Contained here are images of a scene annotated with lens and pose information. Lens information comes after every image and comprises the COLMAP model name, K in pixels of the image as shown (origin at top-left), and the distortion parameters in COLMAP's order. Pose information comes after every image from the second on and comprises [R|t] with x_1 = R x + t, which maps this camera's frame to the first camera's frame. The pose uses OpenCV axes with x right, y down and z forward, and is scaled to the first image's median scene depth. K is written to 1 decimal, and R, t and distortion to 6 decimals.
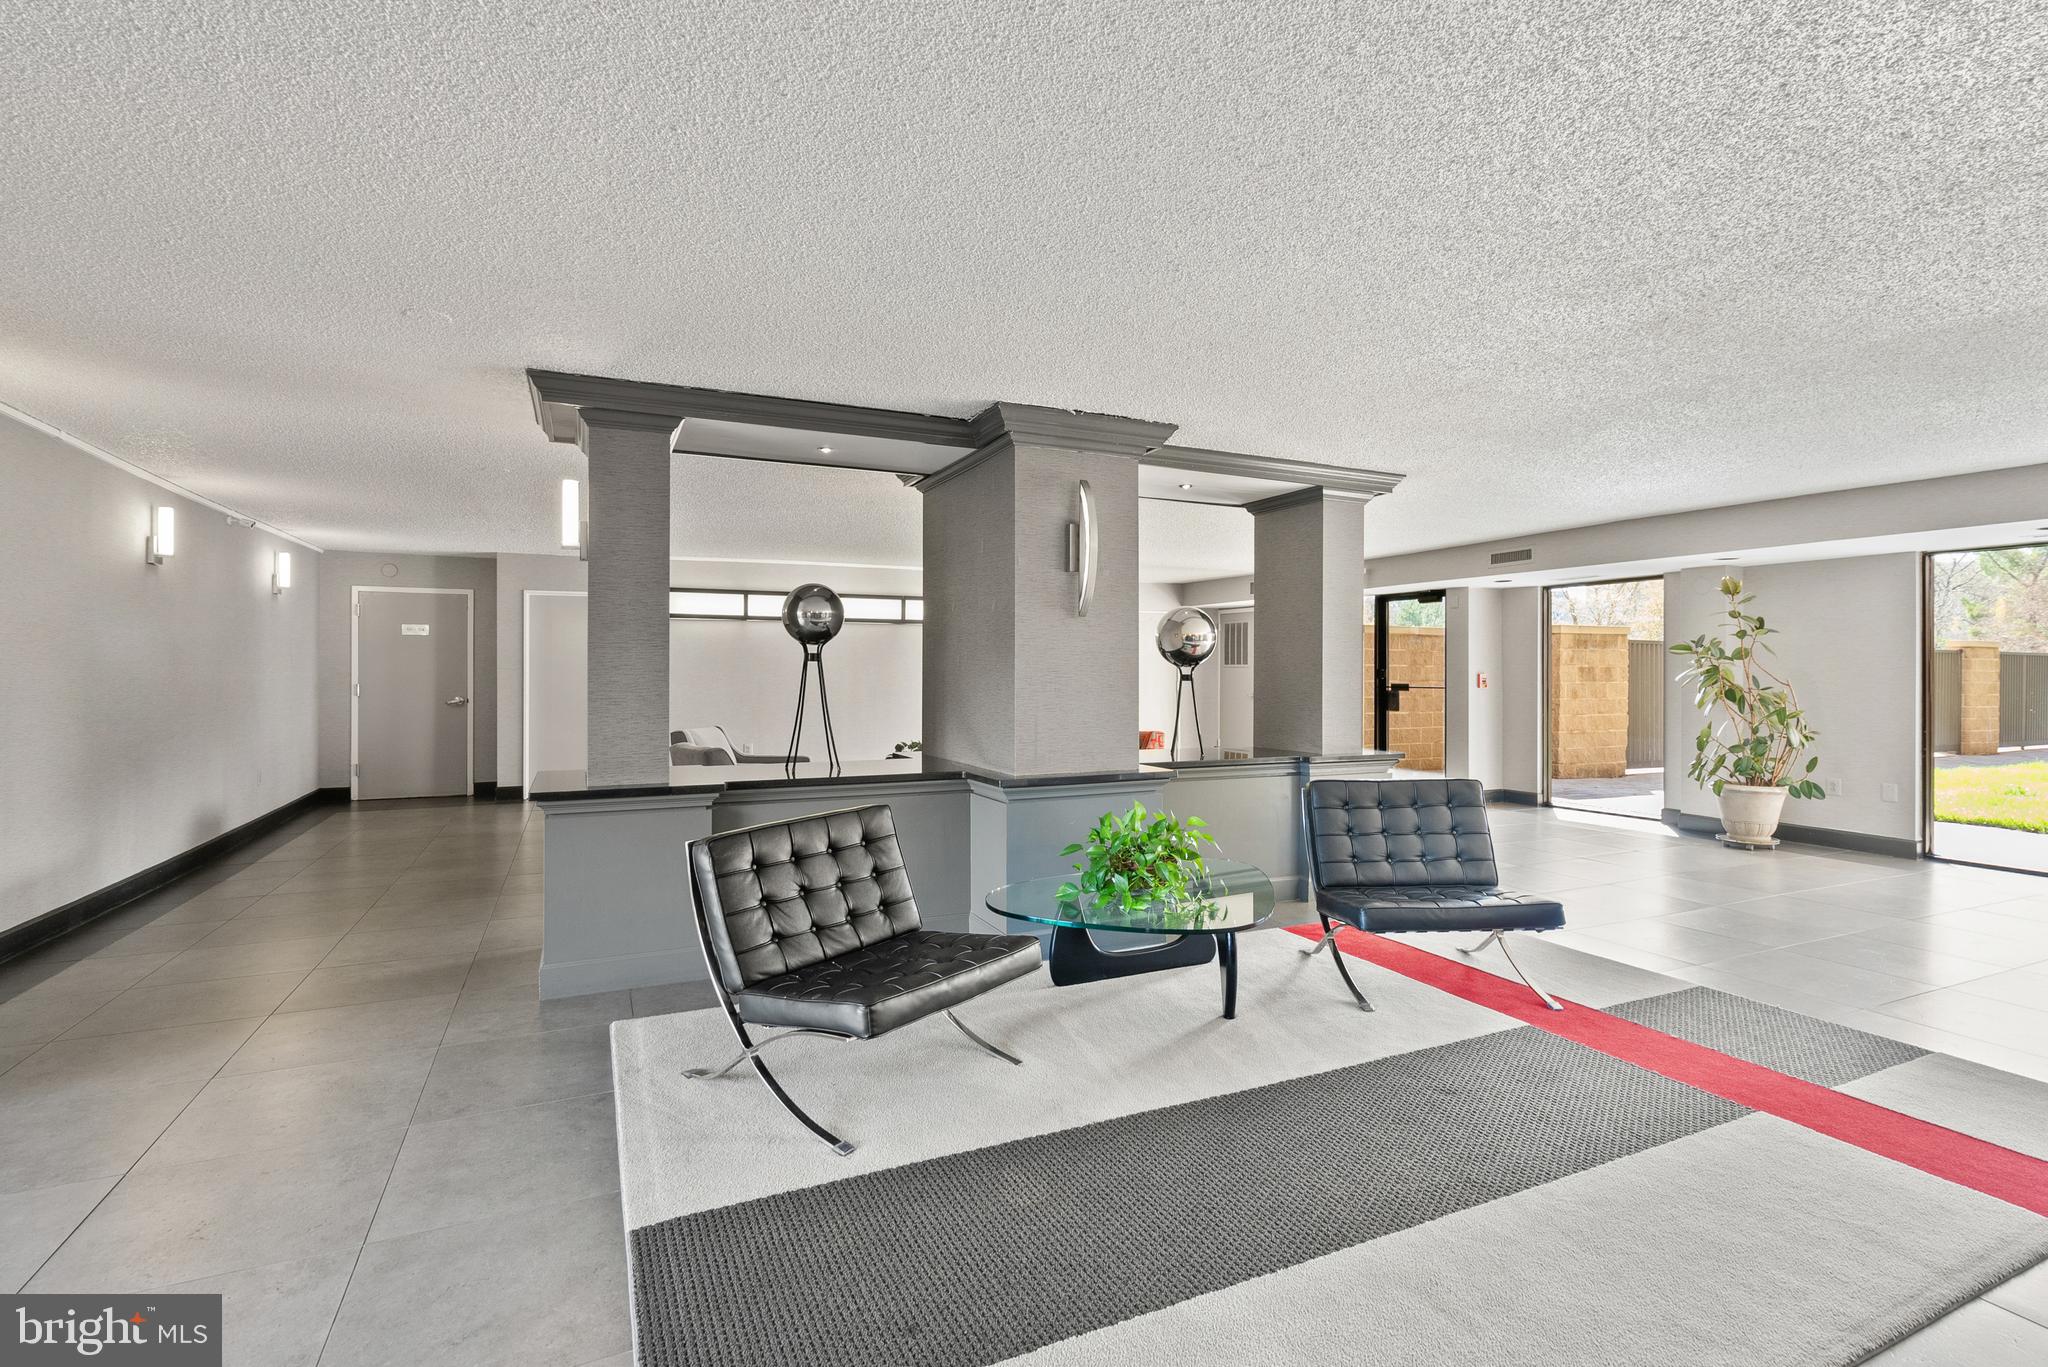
lens RADIAL K [[952.0, 0, 1026.9], [0, 952.0, 670.5], [0, 0, 1]] dist [-0.000277, 0.000611]
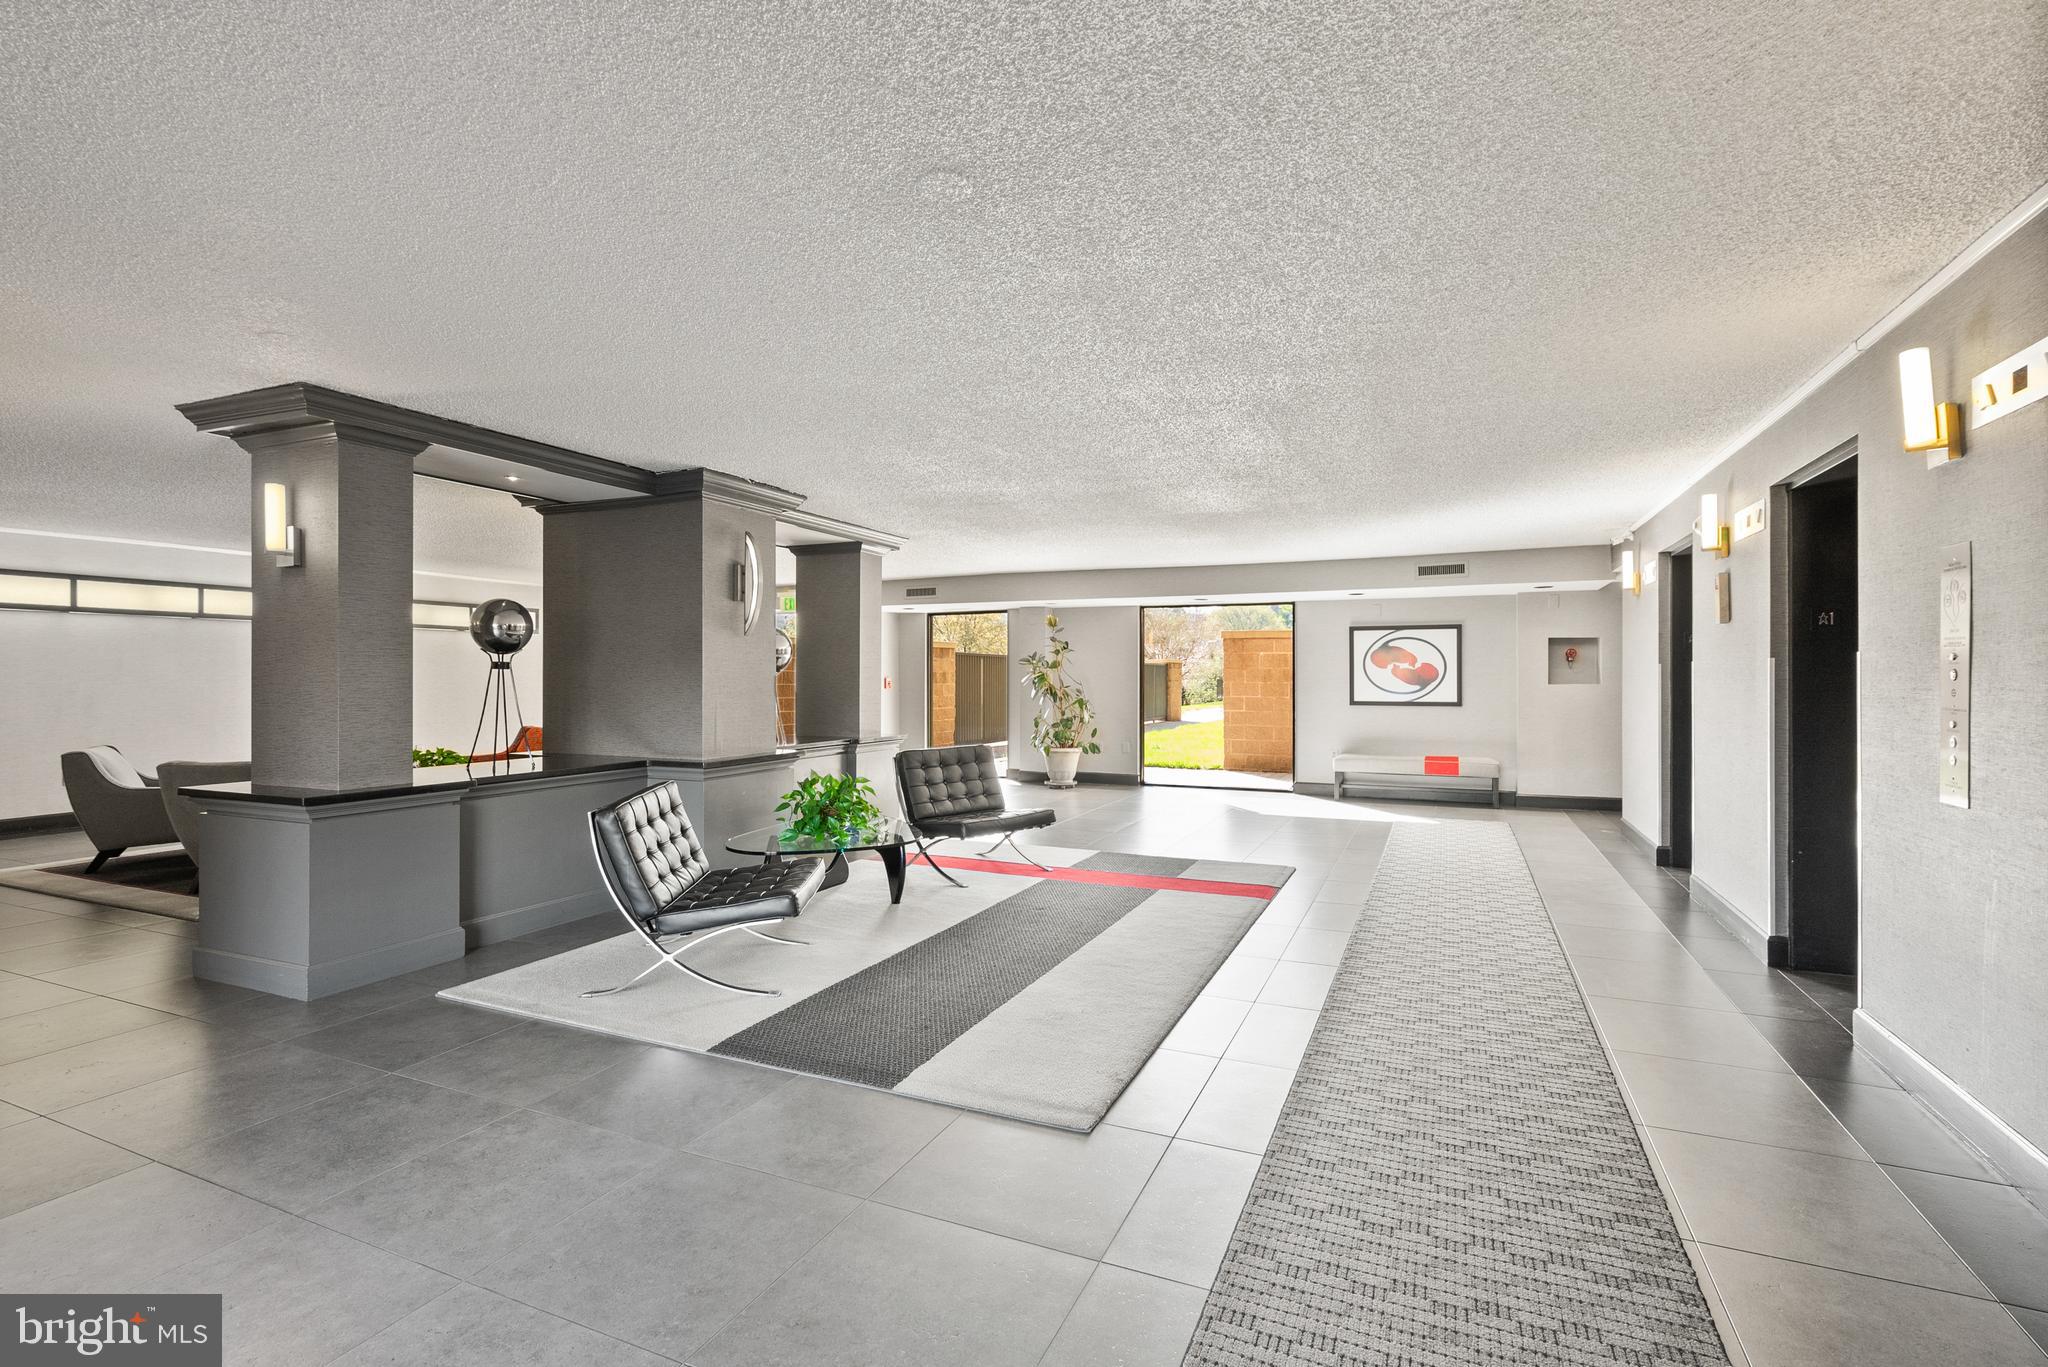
lens RADIAL K [[955.7, 0, 1019.9], [0, 955.7, 661.3], [0, 0, 1]] dist [-0.000752, -0.000014]
pose [[0.756108, 0.007899, 0.654400, -0.492440], [0.001290, 0.999907, -0.013559, -0.002910], [-0.654446, 0.011096, 0.756027, -0.225142]]
